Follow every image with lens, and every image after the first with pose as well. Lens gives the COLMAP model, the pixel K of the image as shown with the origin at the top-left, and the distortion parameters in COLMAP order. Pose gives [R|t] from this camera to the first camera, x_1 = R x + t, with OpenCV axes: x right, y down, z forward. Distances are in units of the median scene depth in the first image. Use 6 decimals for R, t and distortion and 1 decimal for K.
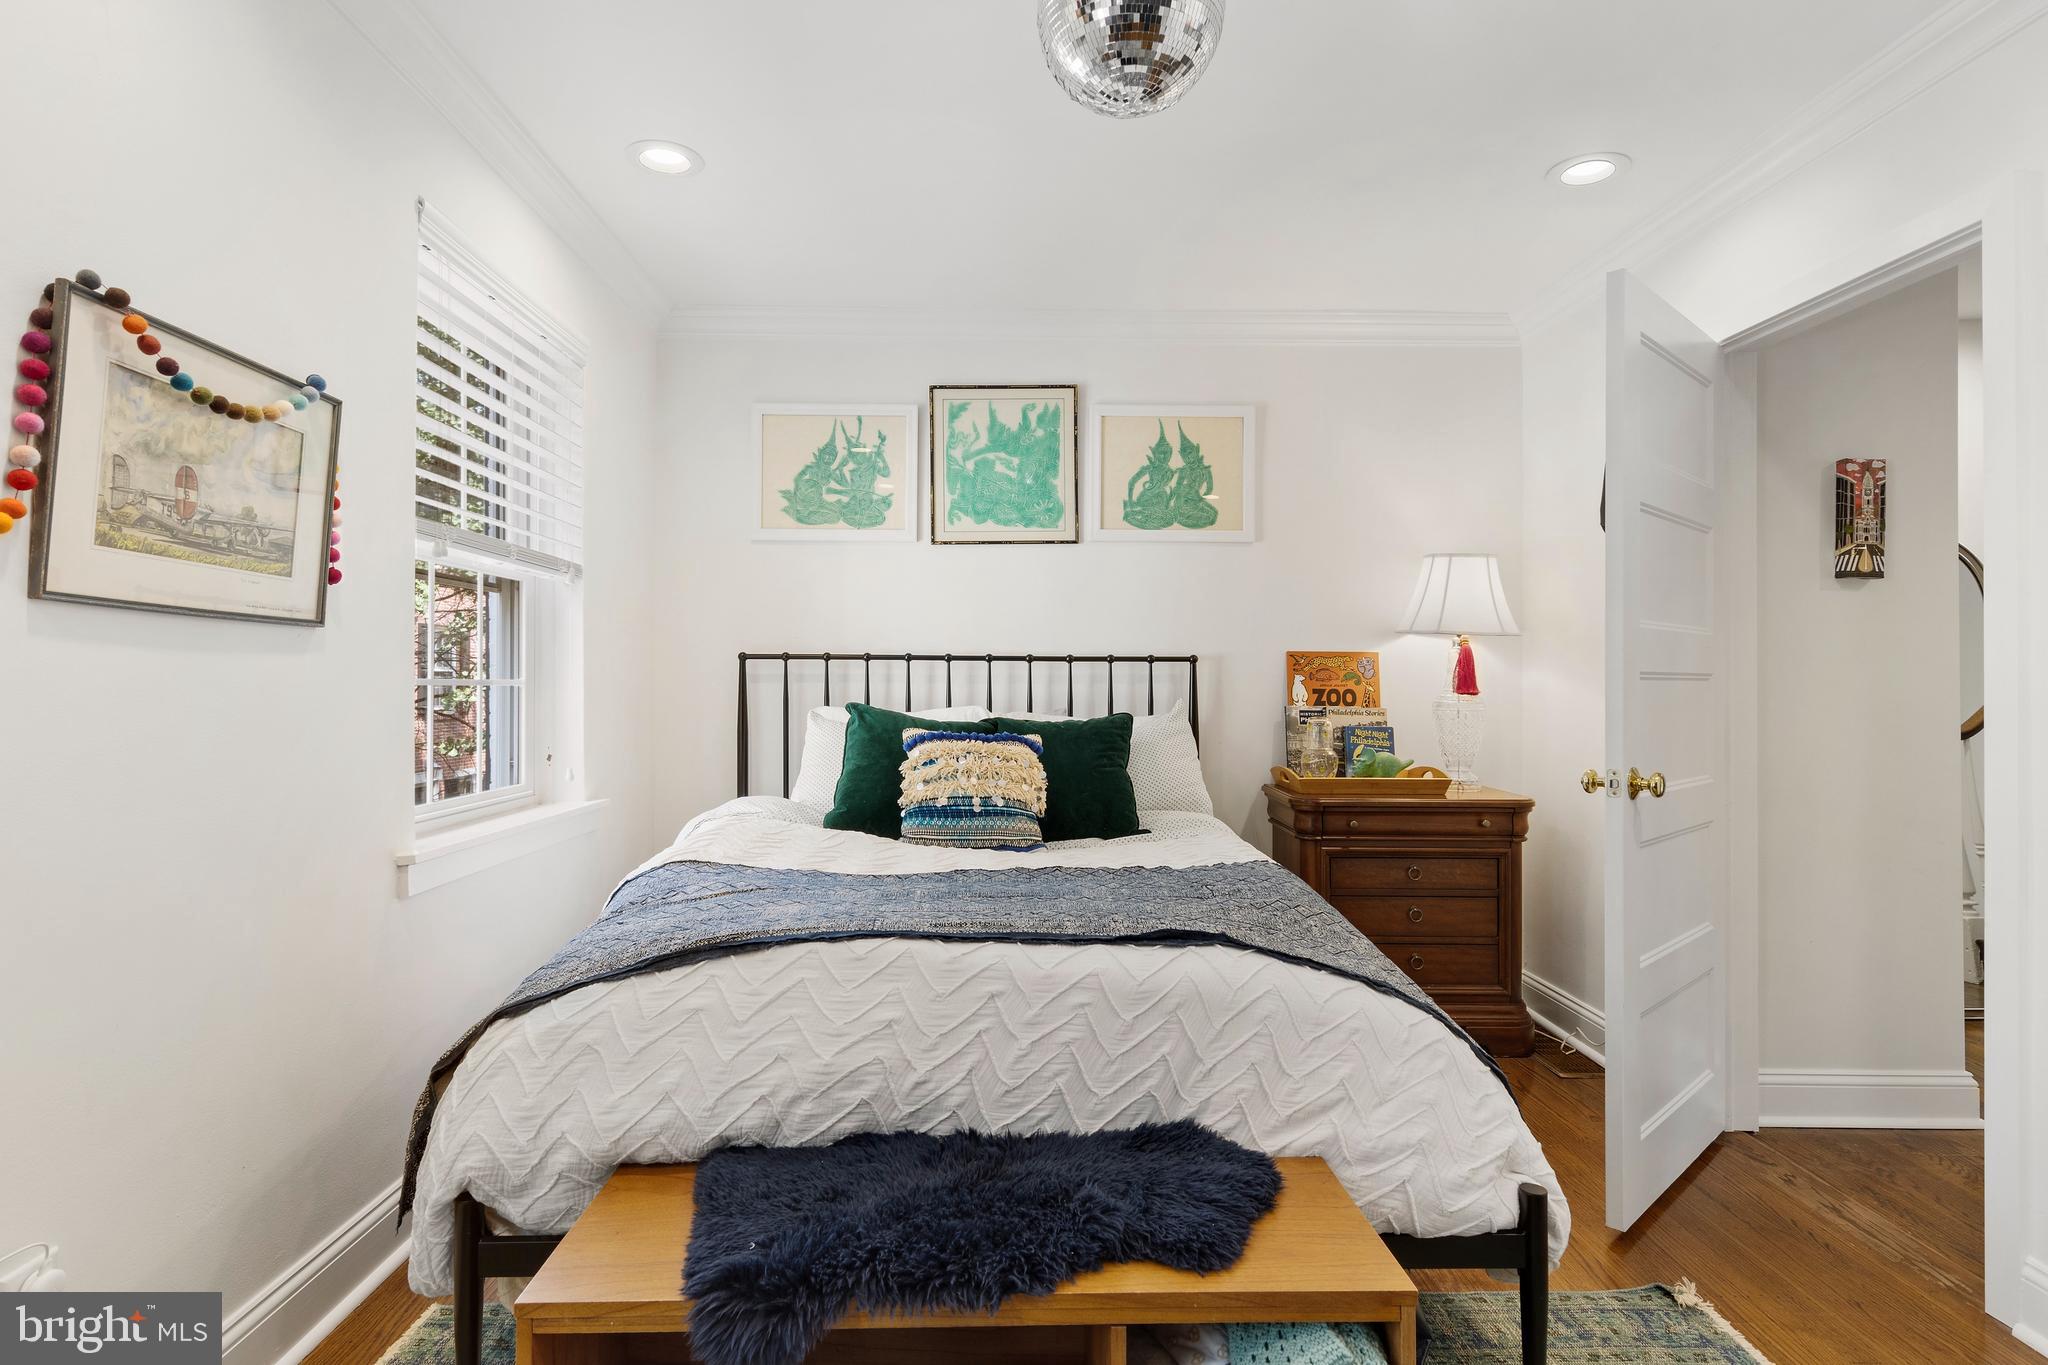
lens RADIAL K [[1040.4, 0, 1024.0], [0, 1040.4, 682.5], [0, 0, 1]] dist [0.000508, 0.000144]
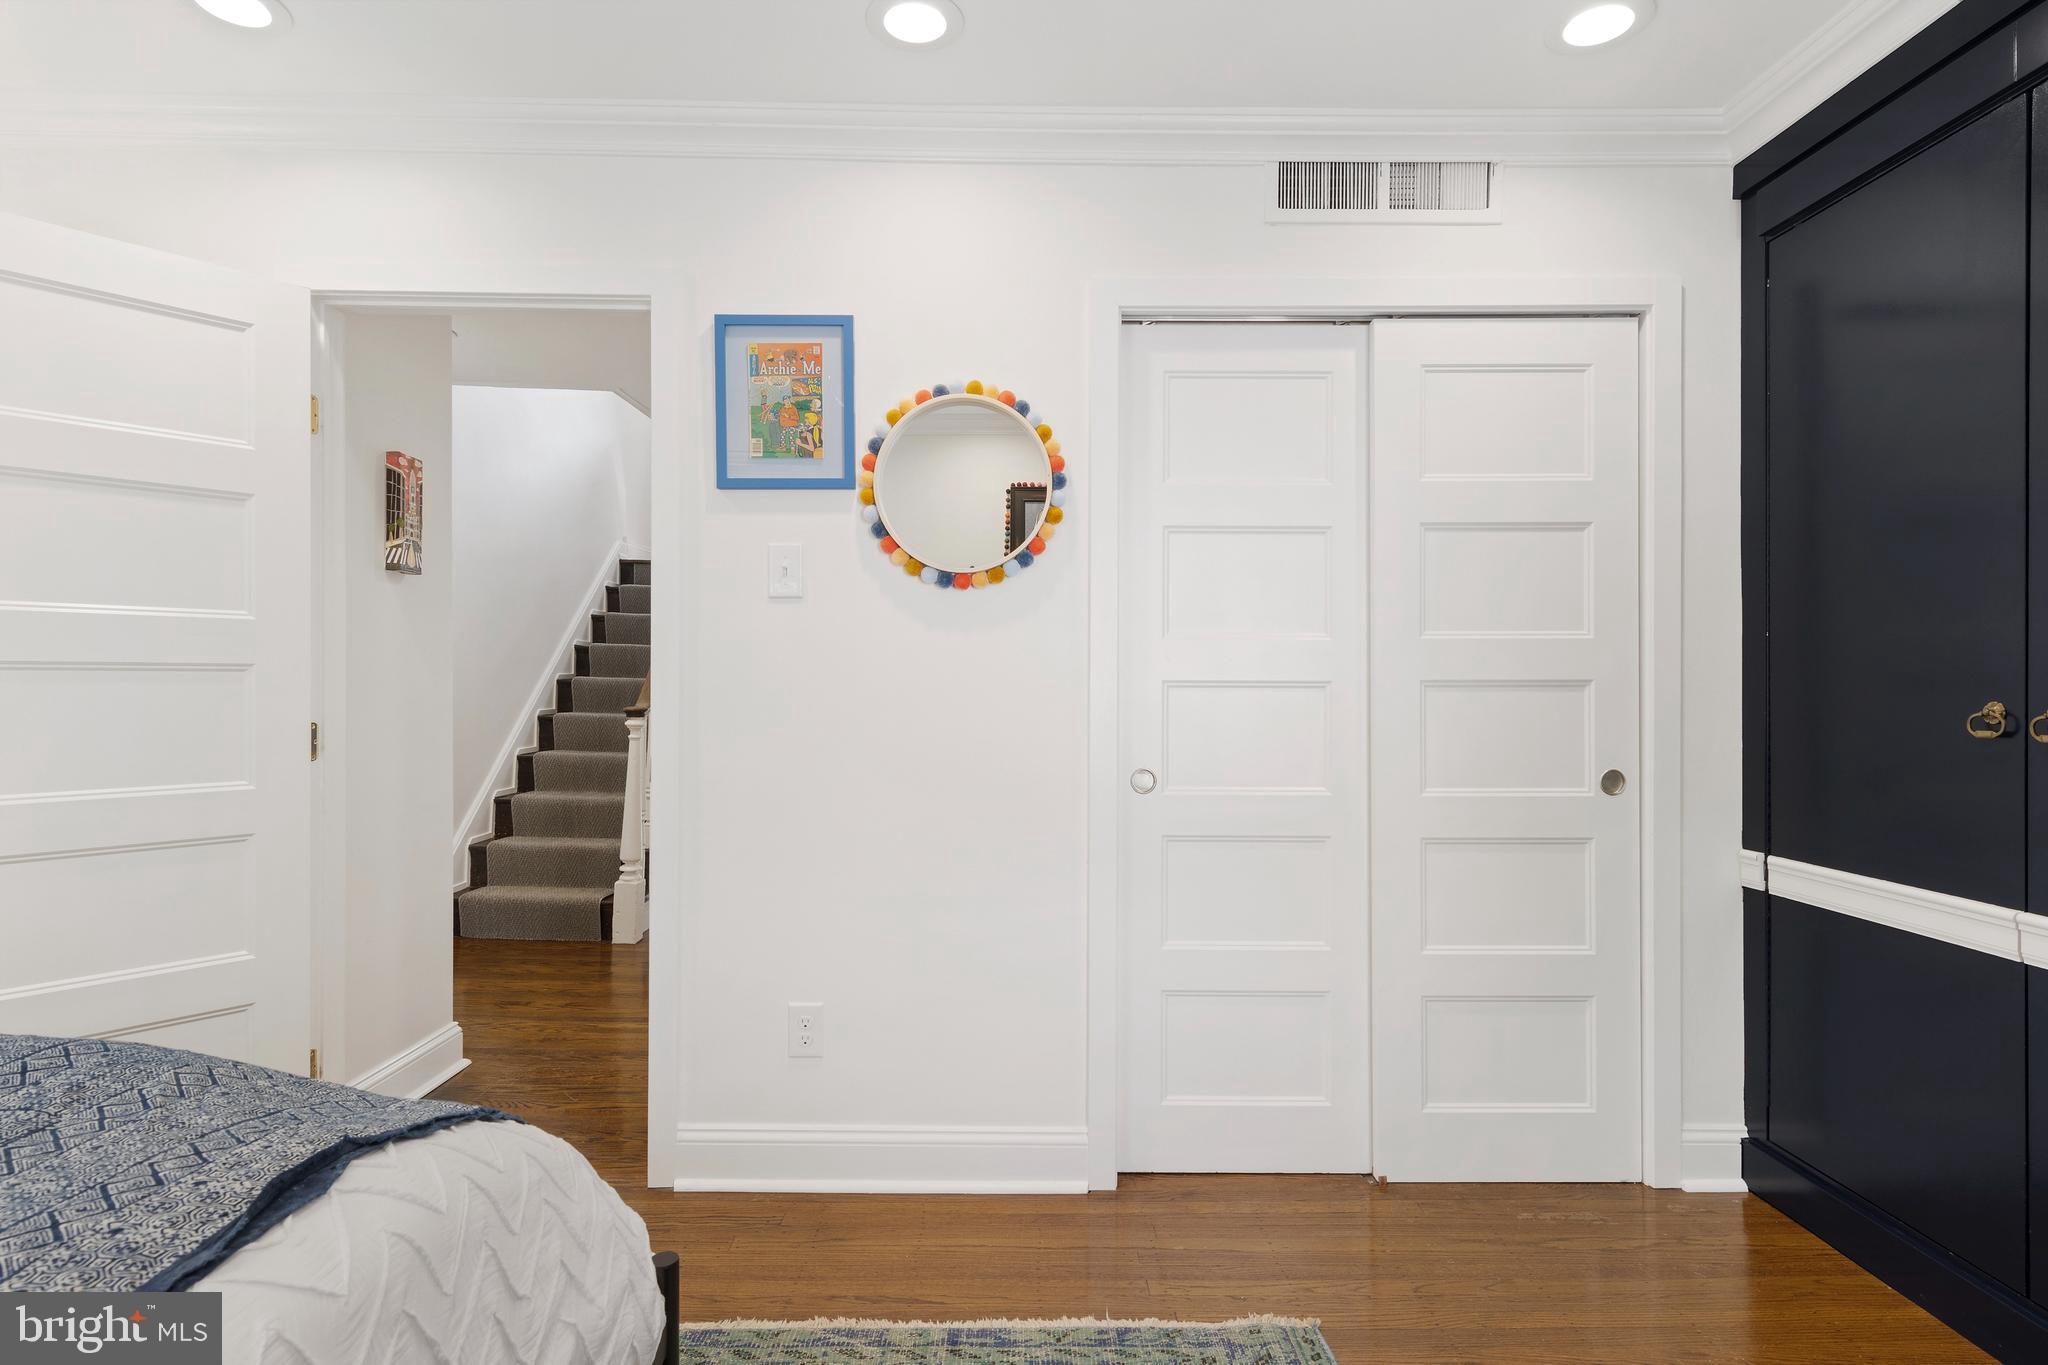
lens RADIAL K [[1040.4, 0, 1024.0], [0, 1040.4, 682.5], [0, 0, 1]] dist [0.000508, 0.000144]
pose [[0.001009, -0.006067, 0.999981, -0.212045], [0.003594, 0.999975, 0.006063, 0.002937], [-0.999993, 0.003588, 0.001031, 0.398999]]
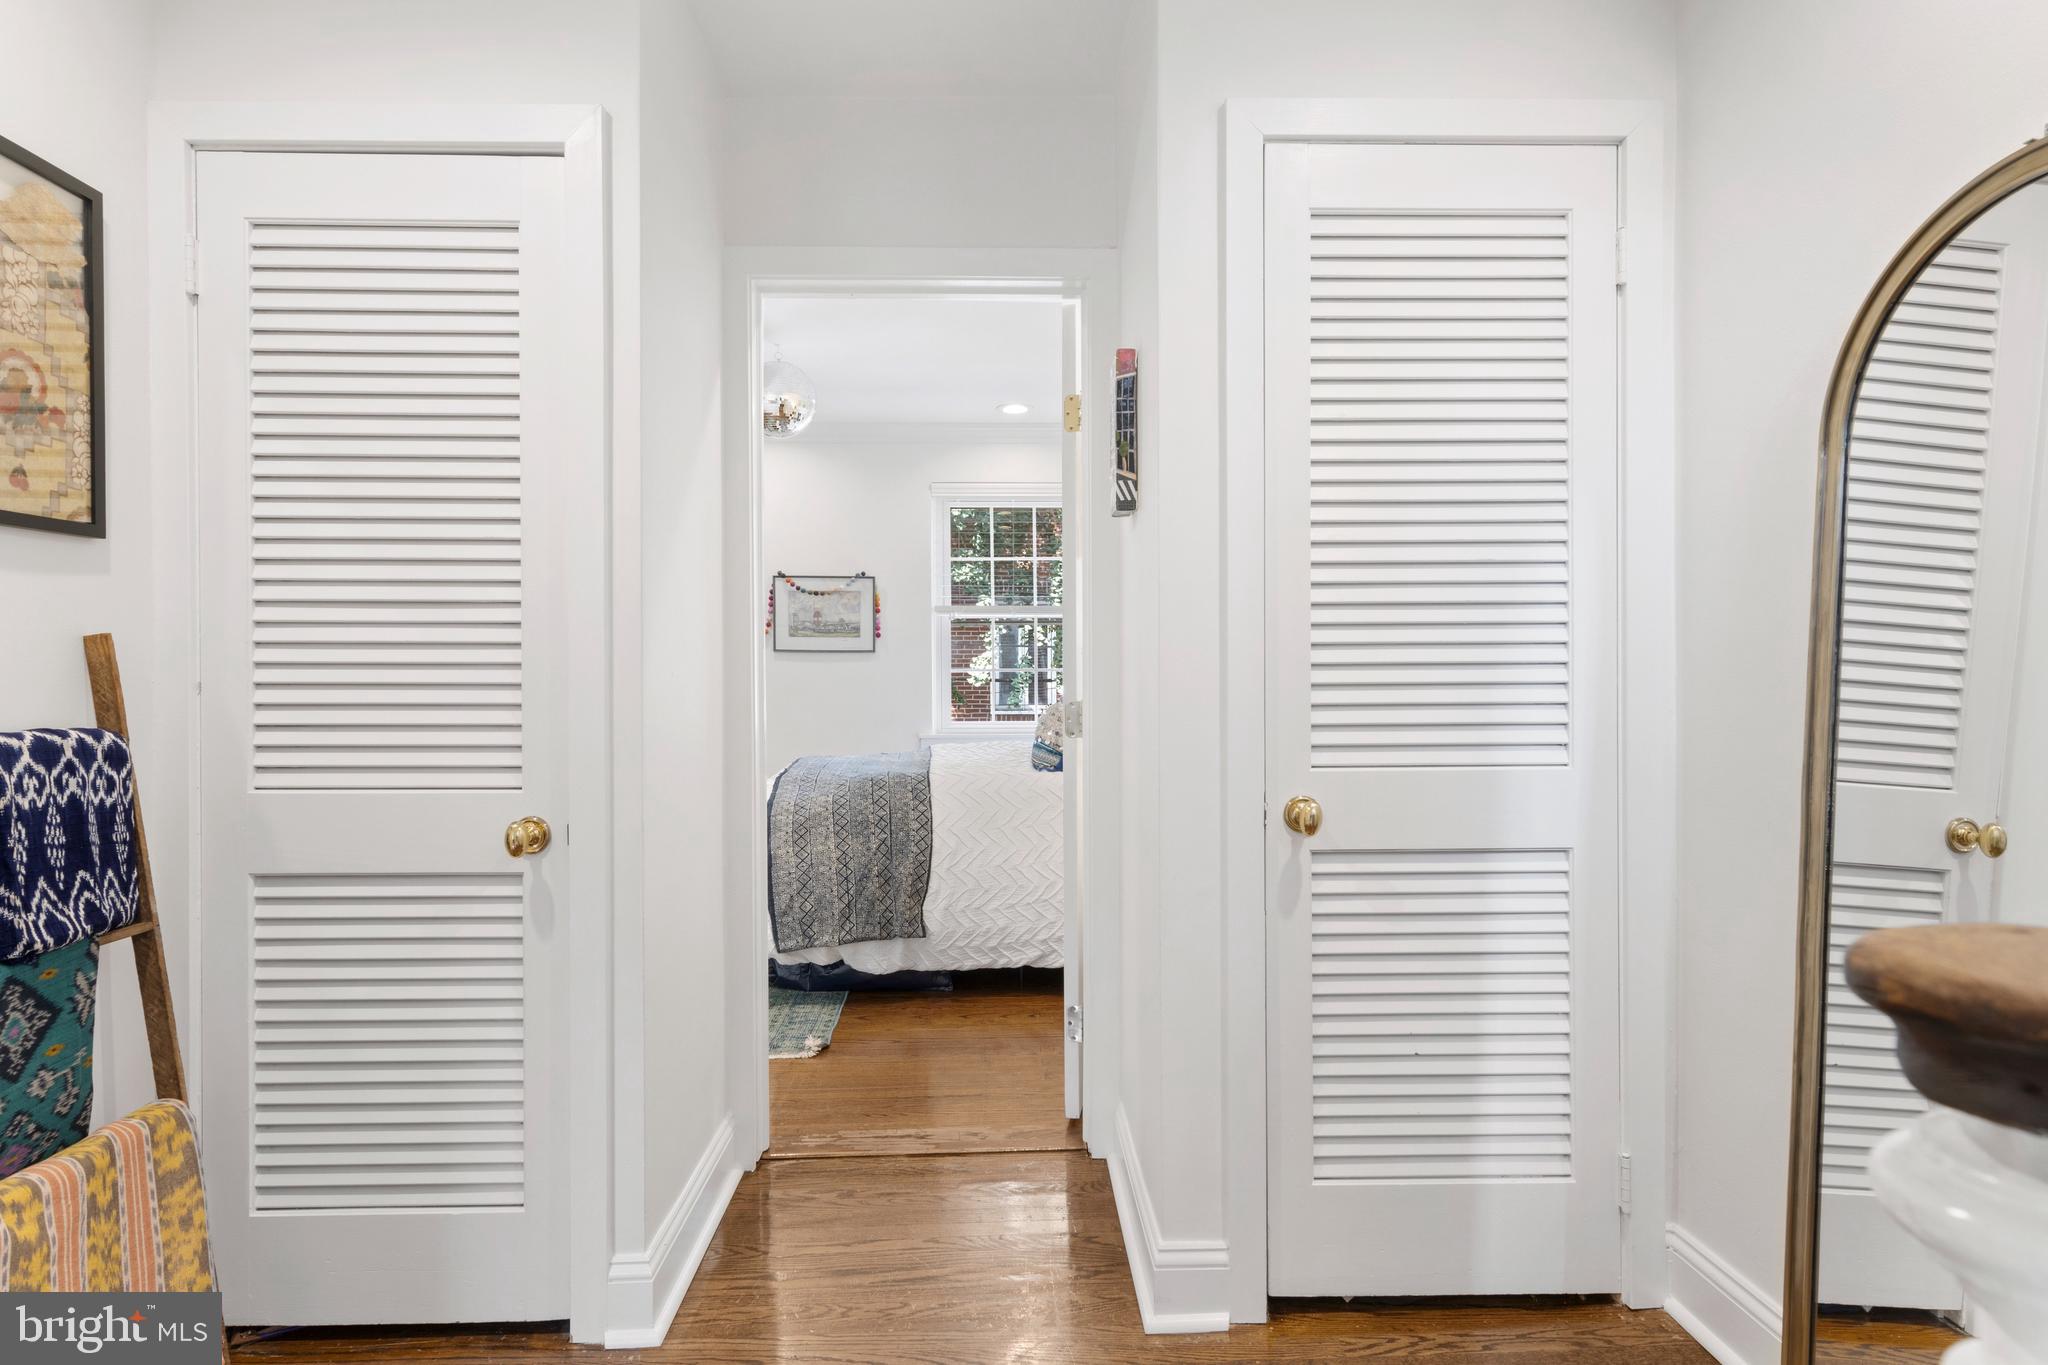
lens RADIAL K [[1040.4, 0, 1024.0], [0, 1040.4, 682.5], [0, 0, 1]] dist [0.000508, 0.000144]
pose [[0.022798, -0.003385, -0.999734, 1.608284], [0.002594, 0.999991, -0.003326, 0.030491], [0.999737, -0.002518, 0.022807, 0.933273]]
